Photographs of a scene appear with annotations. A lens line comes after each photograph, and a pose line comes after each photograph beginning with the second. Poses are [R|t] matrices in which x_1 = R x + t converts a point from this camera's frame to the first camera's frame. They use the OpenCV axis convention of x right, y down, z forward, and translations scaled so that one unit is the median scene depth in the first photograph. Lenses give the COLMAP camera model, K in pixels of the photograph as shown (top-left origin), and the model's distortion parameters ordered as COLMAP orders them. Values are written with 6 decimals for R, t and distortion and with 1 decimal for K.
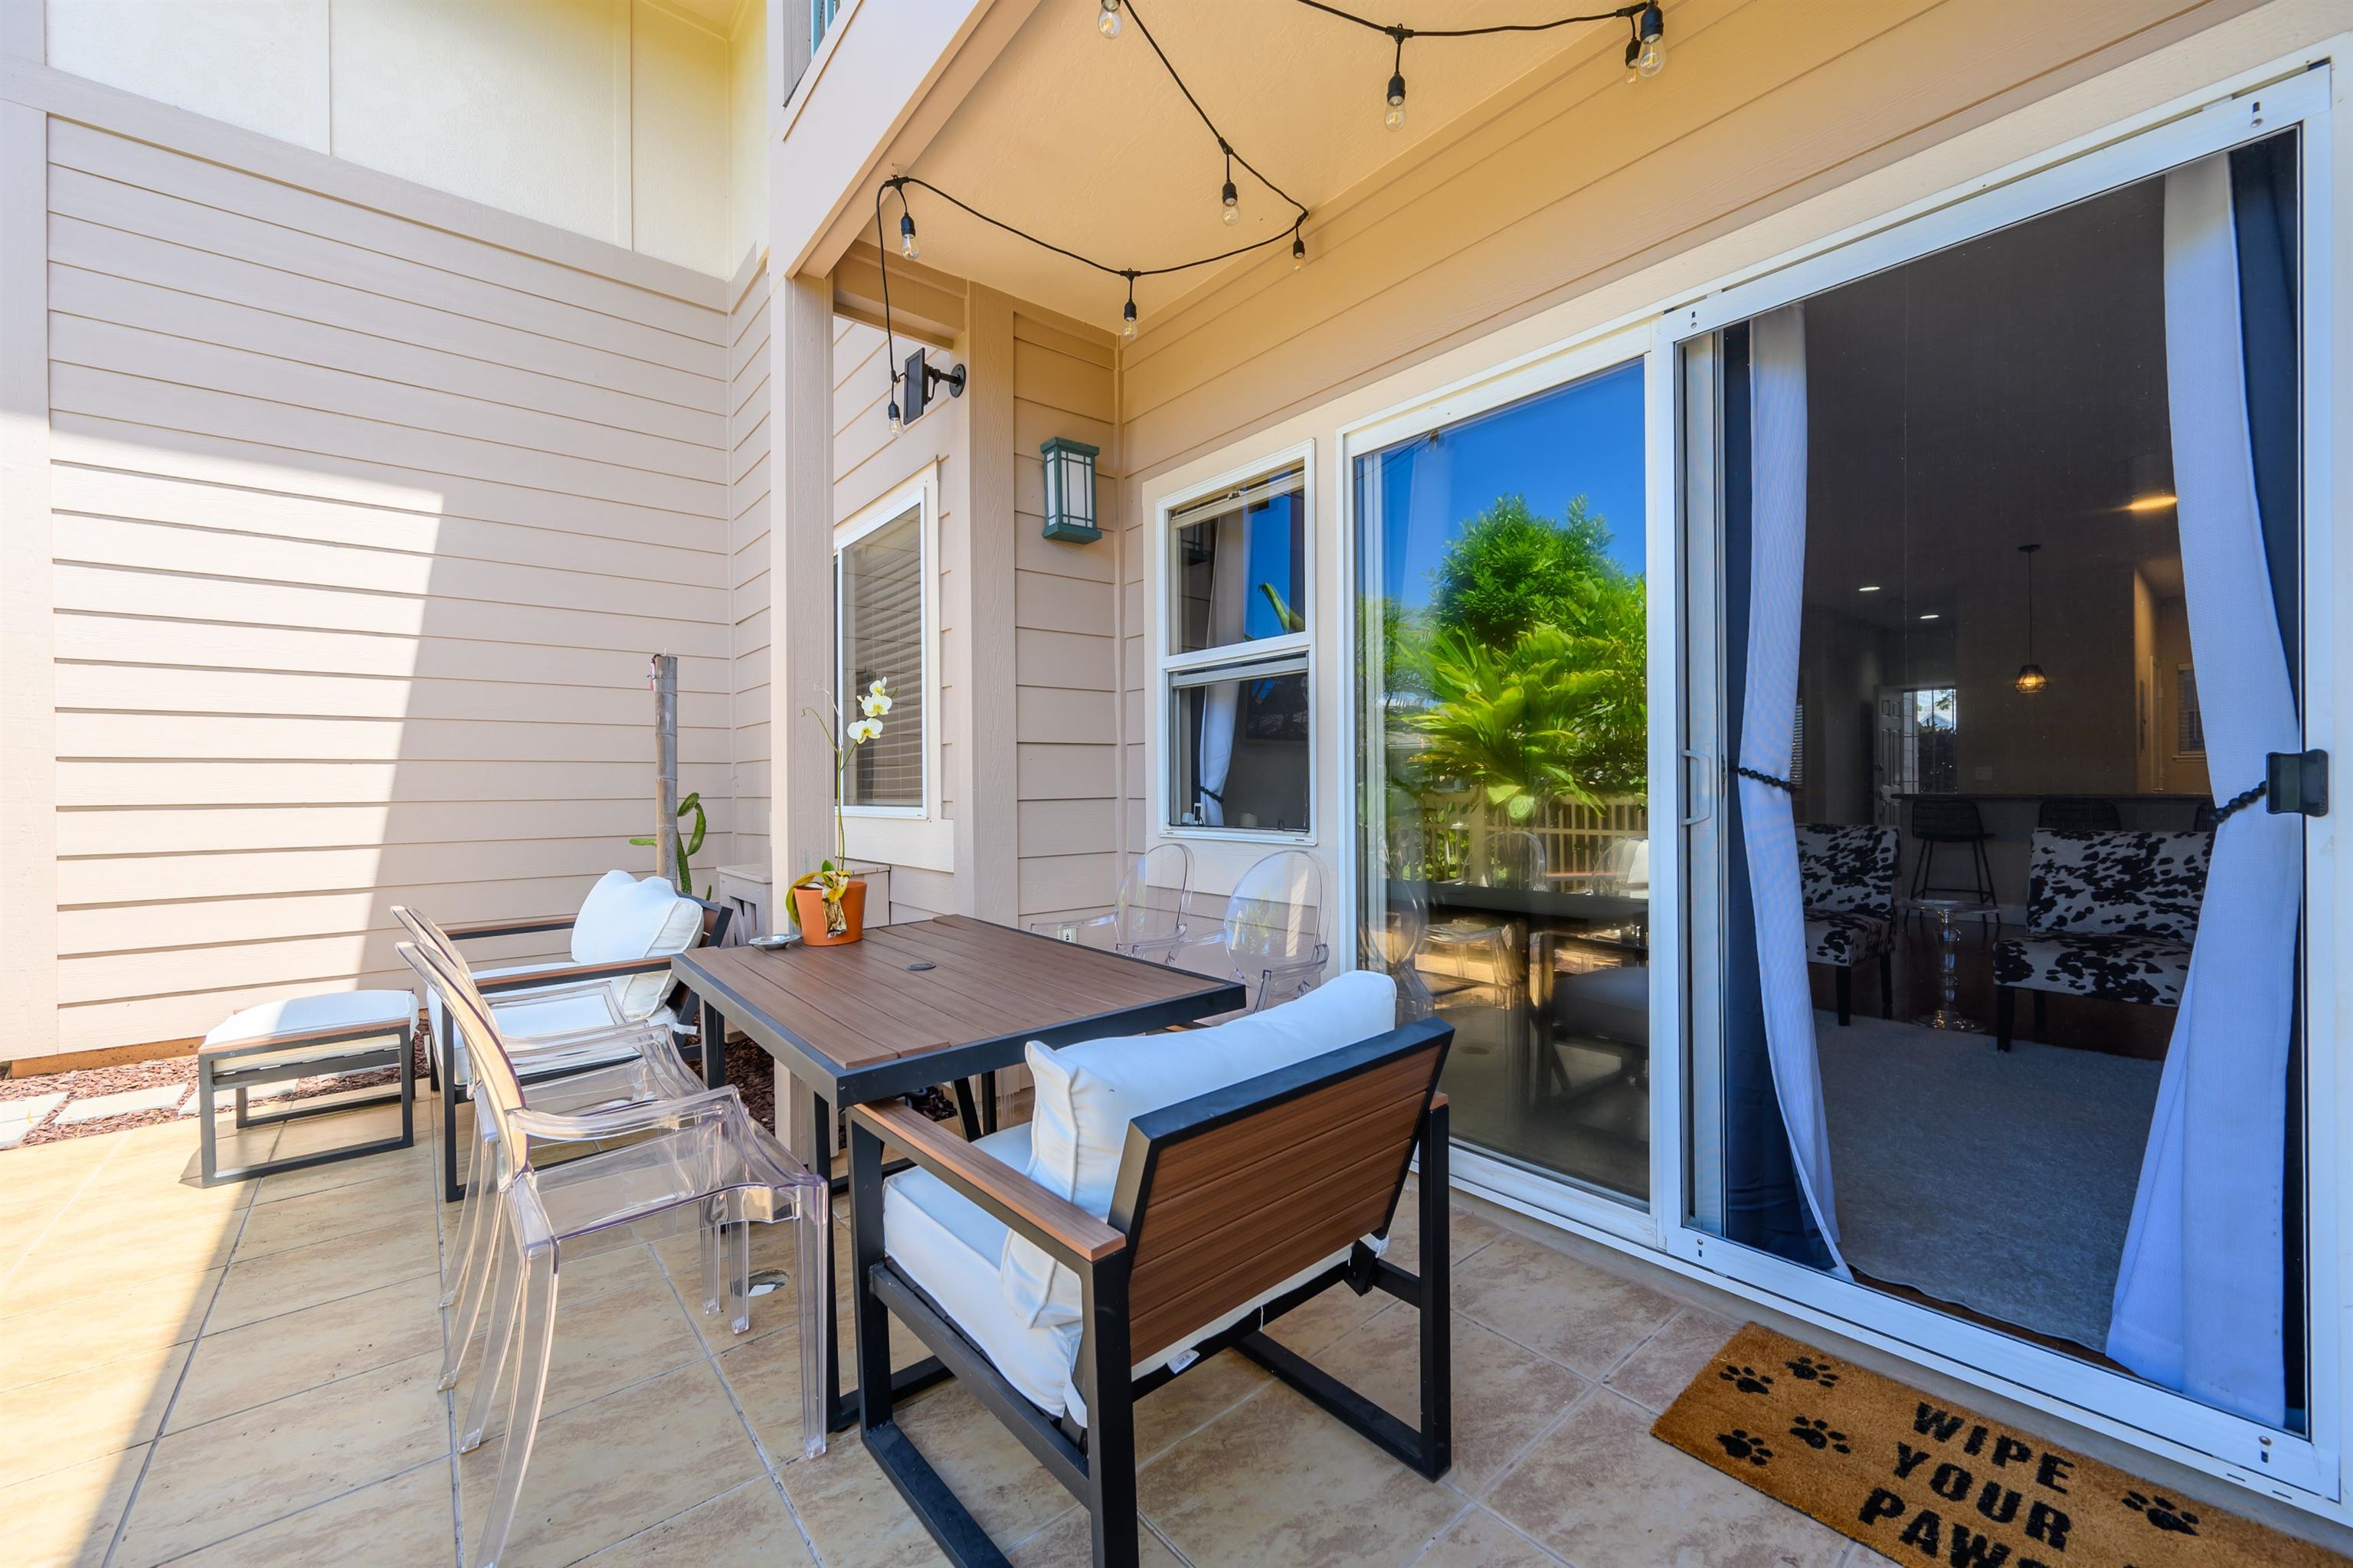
lens RADIAL K [[917.7, 0, 1179.3], [0, 917.7, 785.9], [0, 0, 1]] dist [-0.000759, -0.000077]
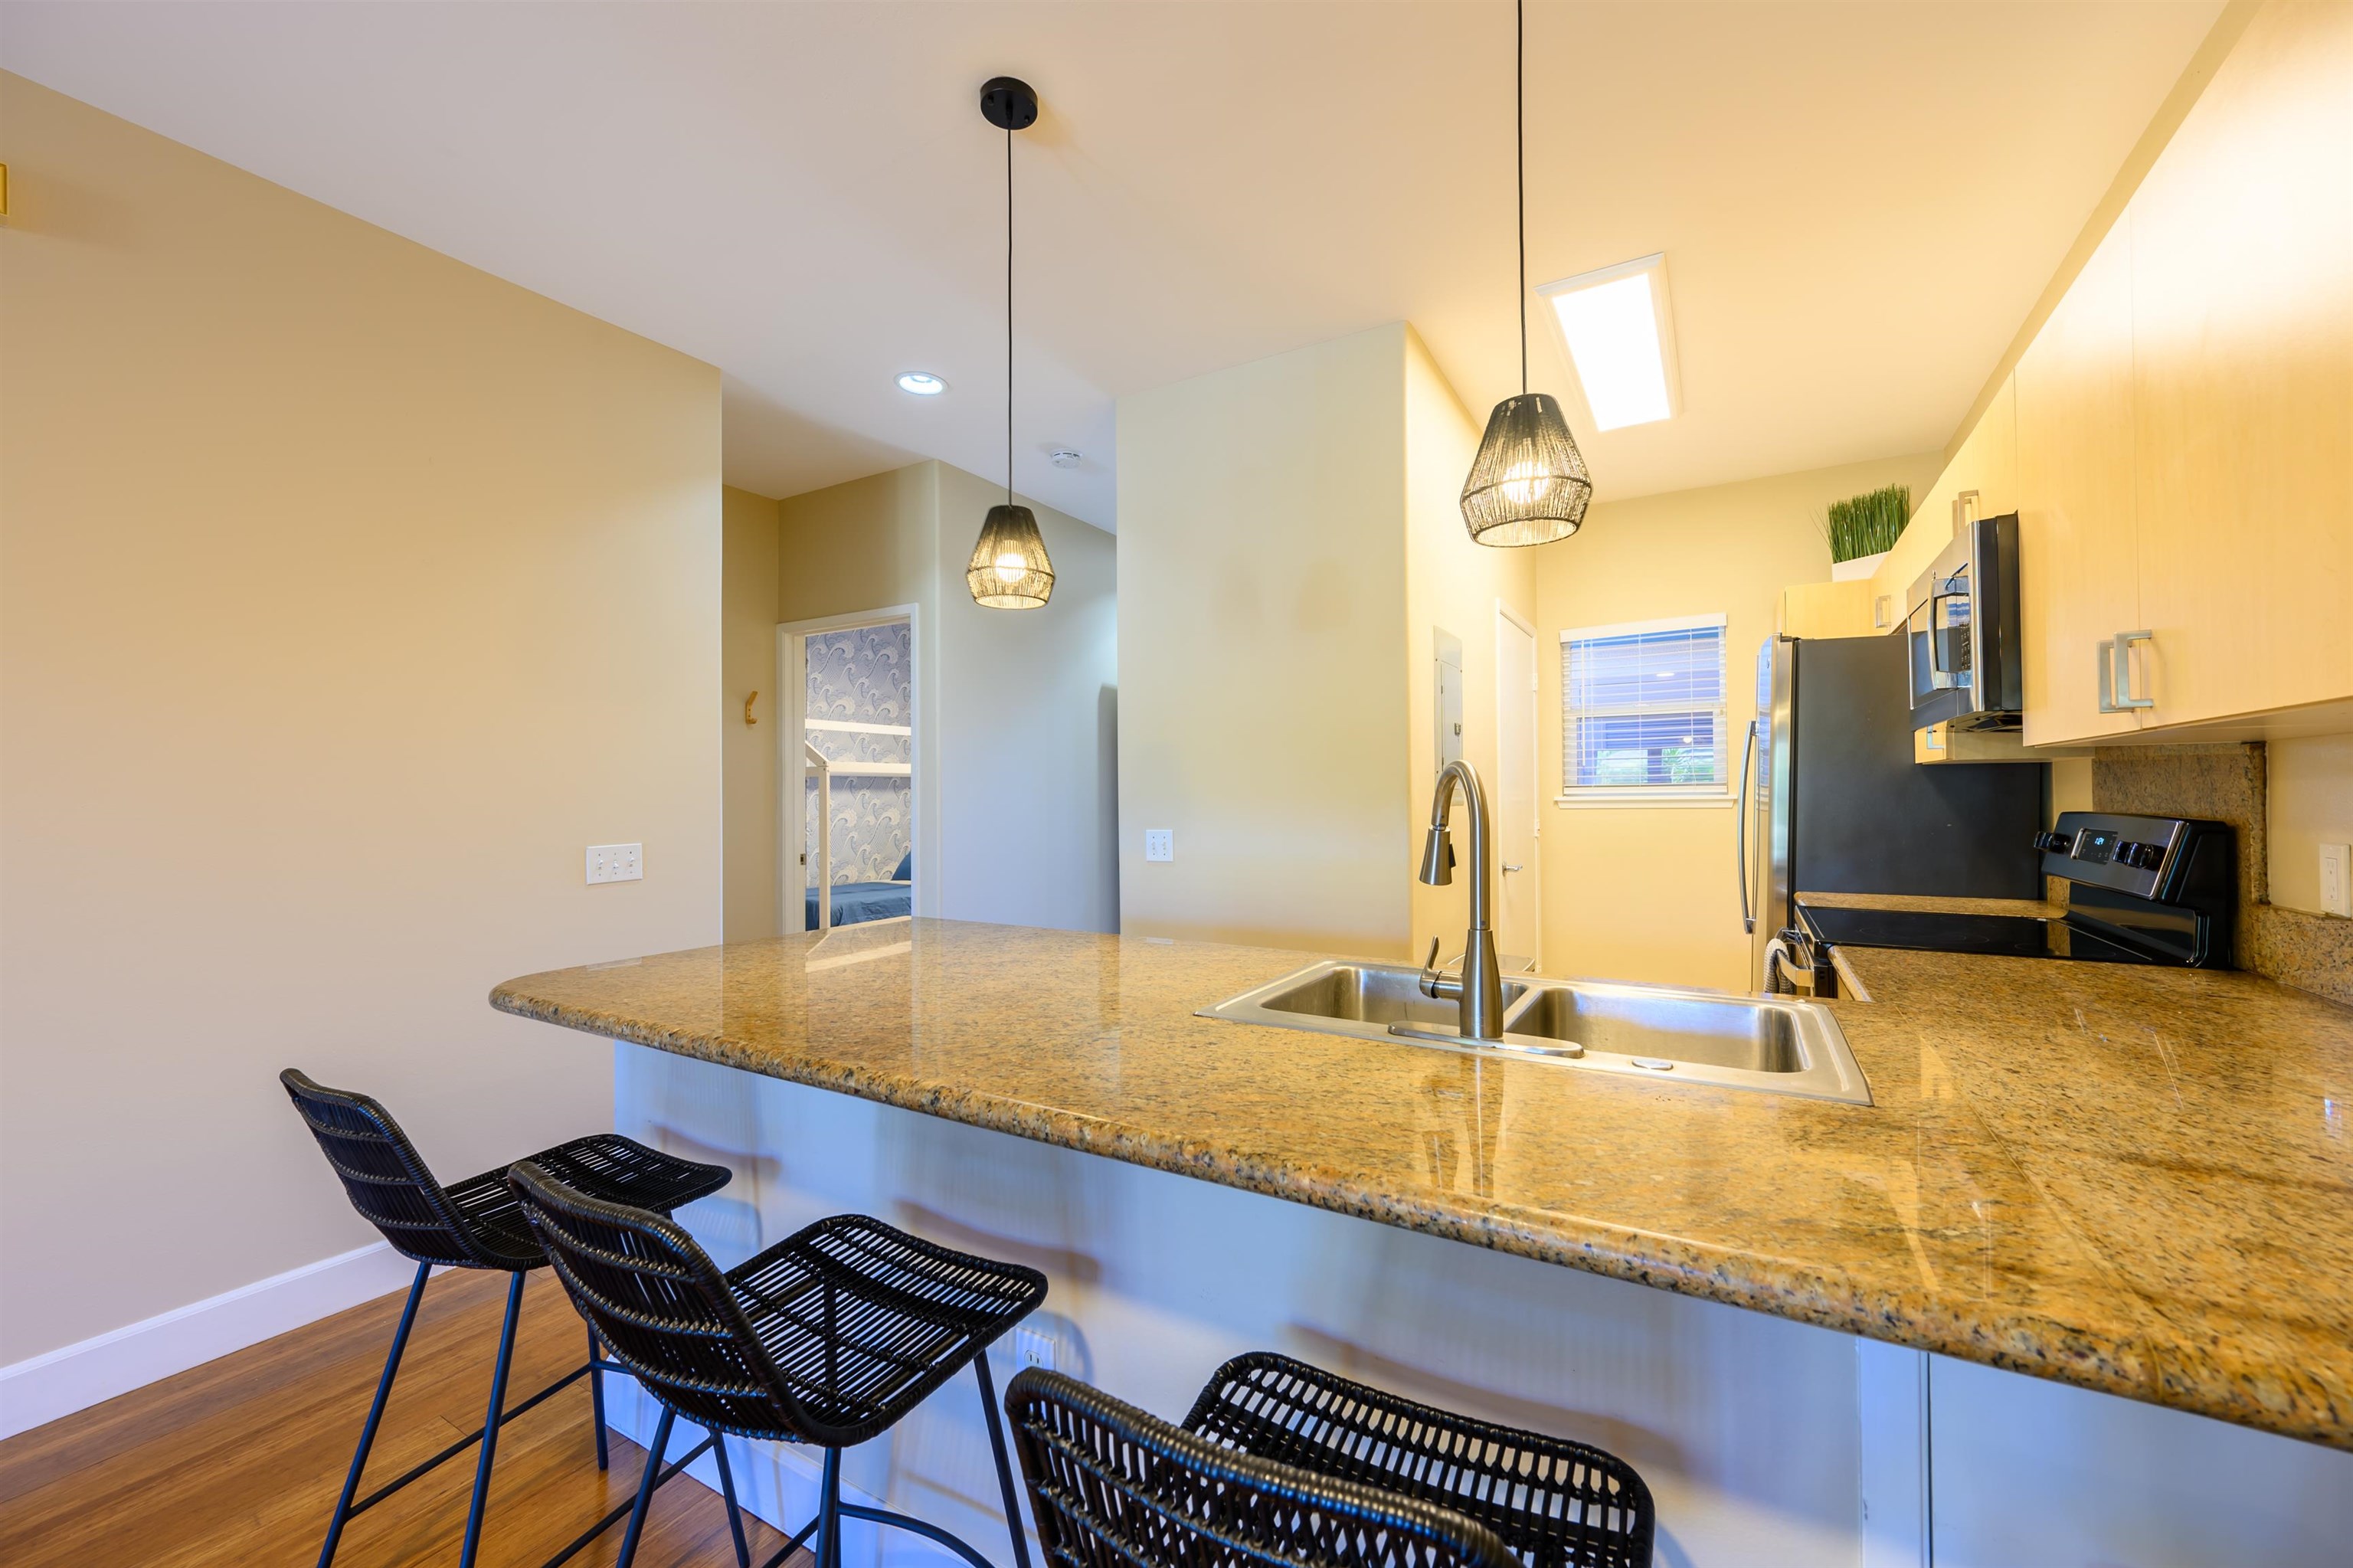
lens RADIAL K [[931.2, 0, 1174.1], [0, 931.2, 780.3], [0, 0, 1]] dist [-0.000421, 0.000054]
pose [[0.941544, 0.008165, 0.336792, 1.805950], [-0.002101, 0.999829, -0.018364, -0.085068], [-0.336884, 0.016582, 0.941400, 1.458734]]
